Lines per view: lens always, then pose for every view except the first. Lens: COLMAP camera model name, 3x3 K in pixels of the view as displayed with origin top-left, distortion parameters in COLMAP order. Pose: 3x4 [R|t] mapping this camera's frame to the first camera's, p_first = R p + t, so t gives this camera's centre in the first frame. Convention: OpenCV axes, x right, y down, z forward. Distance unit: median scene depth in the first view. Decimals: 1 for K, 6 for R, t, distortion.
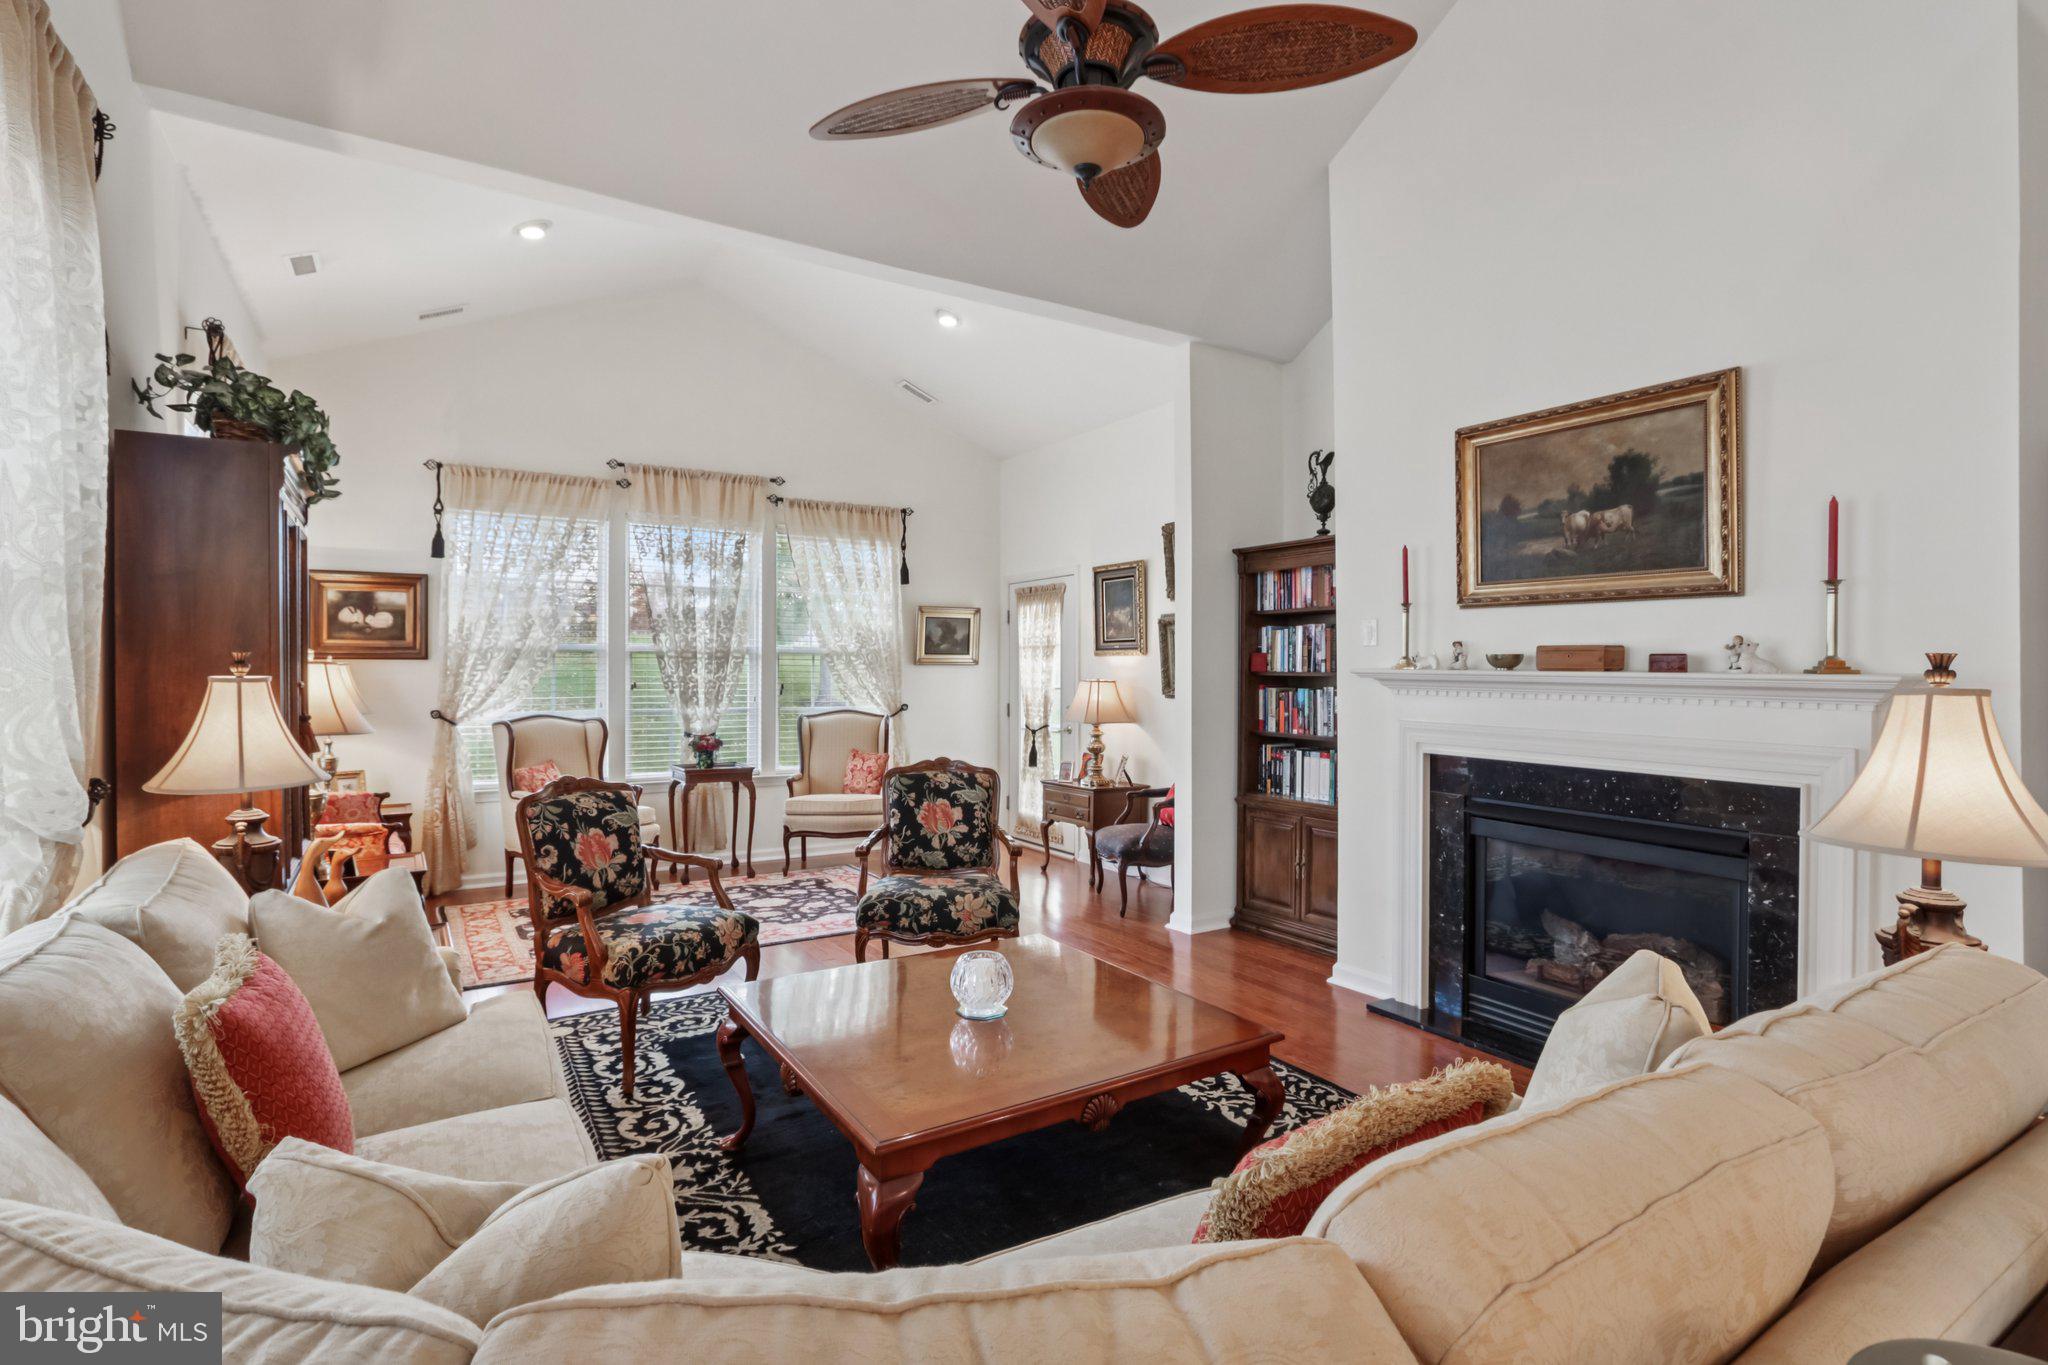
lens RADIAL K [[980.8, 0, 1010.3], [0, 980.8, 660.9], [0, 0, 1]] dist [-0.017088, 0.000760]
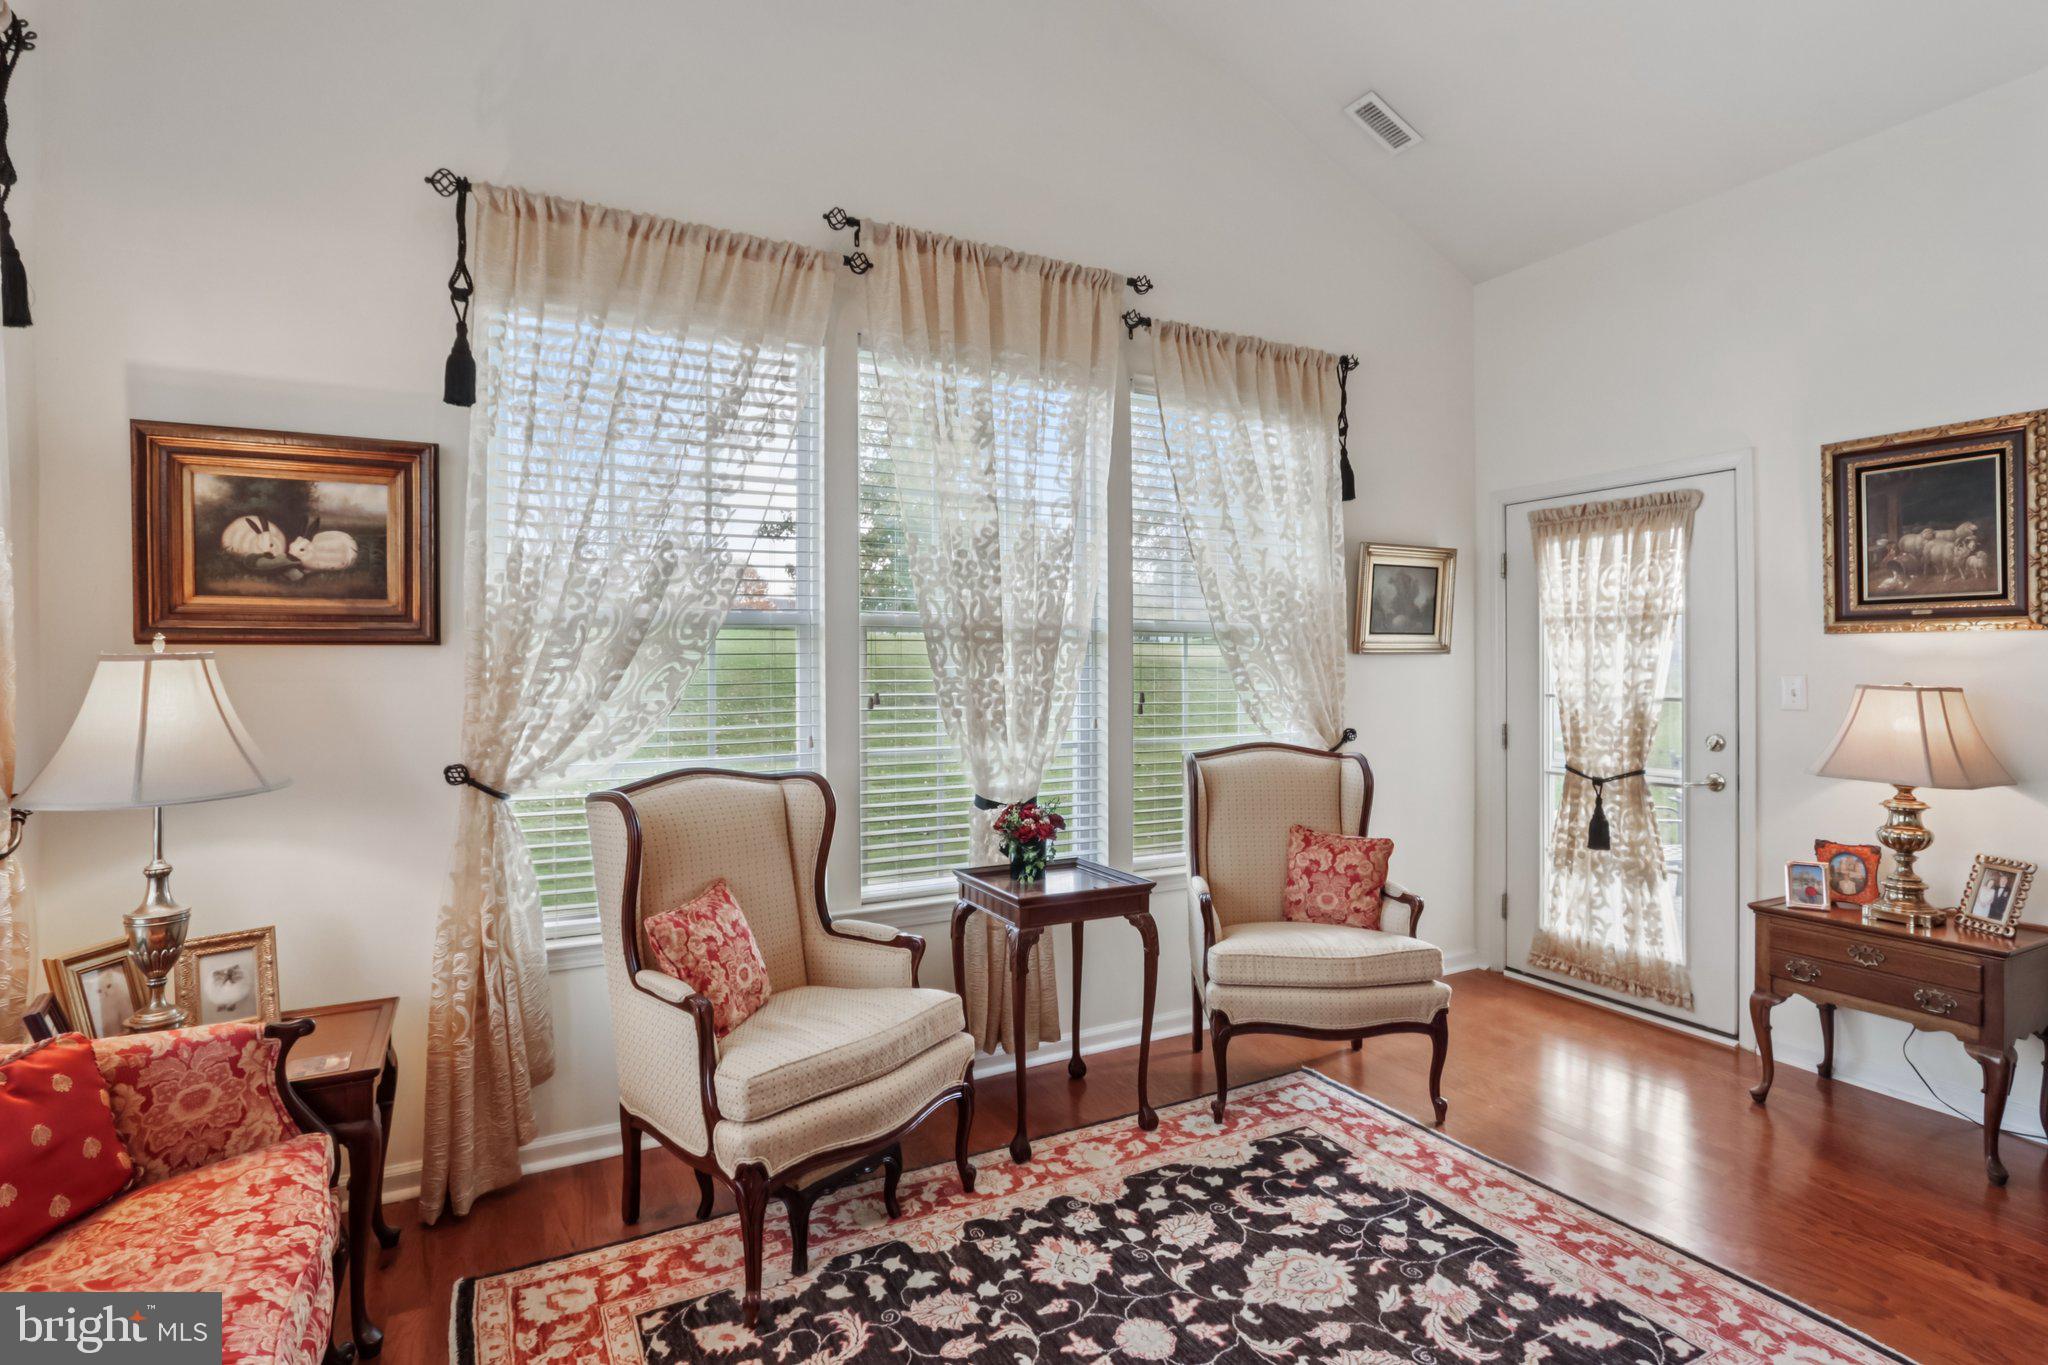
lens RADIAL K [[980.8, 0, 1010.3], [0, 980.8, 660.9], [0, 0, 1]] dist [-0.017088, 0.000760]
pose [[0.997538, -0.003457, -0.070036, -0.305691], [0.003987, 0.999964, 0.007432, 0.003415], [0.070008, -0.007693, 0.997517, 0.567882]]
